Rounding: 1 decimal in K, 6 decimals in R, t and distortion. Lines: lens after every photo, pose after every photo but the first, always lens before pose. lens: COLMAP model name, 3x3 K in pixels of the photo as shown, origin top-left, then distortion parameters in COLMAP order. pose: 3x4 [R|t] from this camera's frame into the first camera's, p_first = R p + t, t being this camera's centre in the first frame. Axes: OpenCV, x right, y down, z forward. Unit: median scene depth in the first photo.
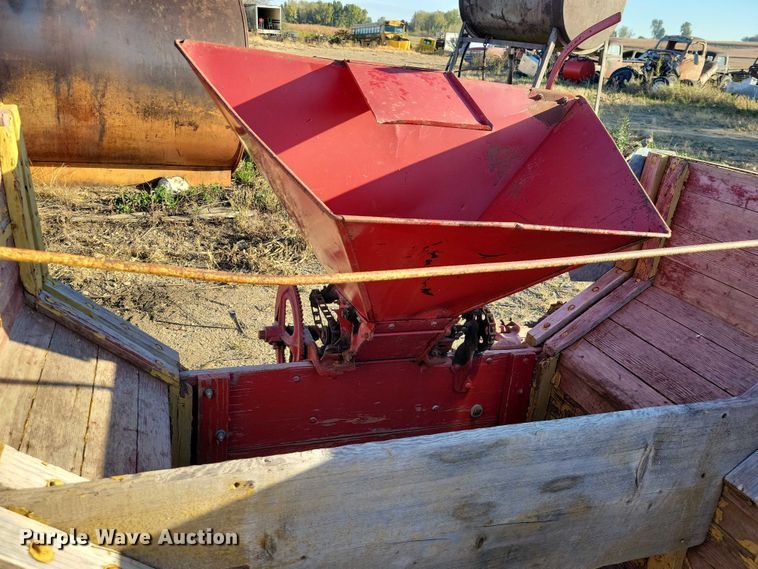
lens RADIAL K [[590.3, 0, 379.0], [0, 590.3, 284.5], [0, 0, 1]] dist [0.038070, -0.019902]
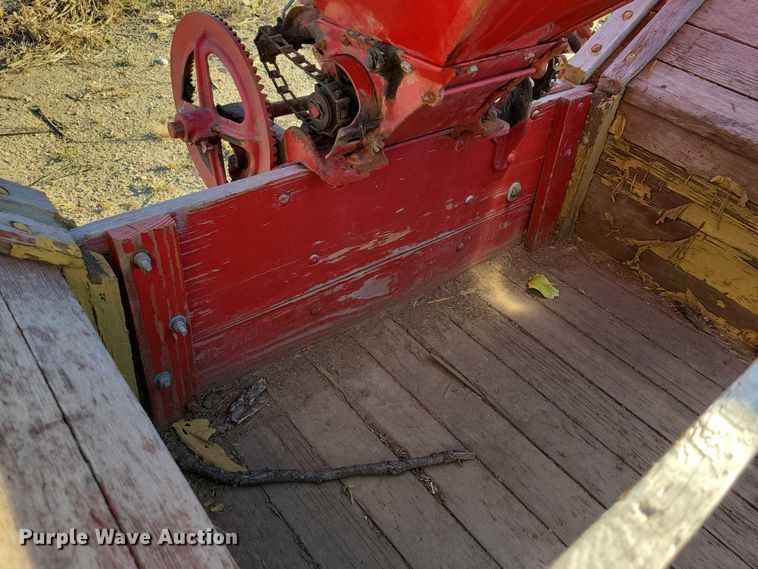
lens RADIAL K [[590.3, 0, 379.0], [0, 590.3, 284.5], [0, 0, 1]] dist [0.038070, -0.019902]
pose [[0.943672, -0.222955, 0.244489, -0.192006], [0.115662, 0.914554, 0.387573, 0.025405], [-0.310010, -0.337463, 0.888826, 0.412467]]
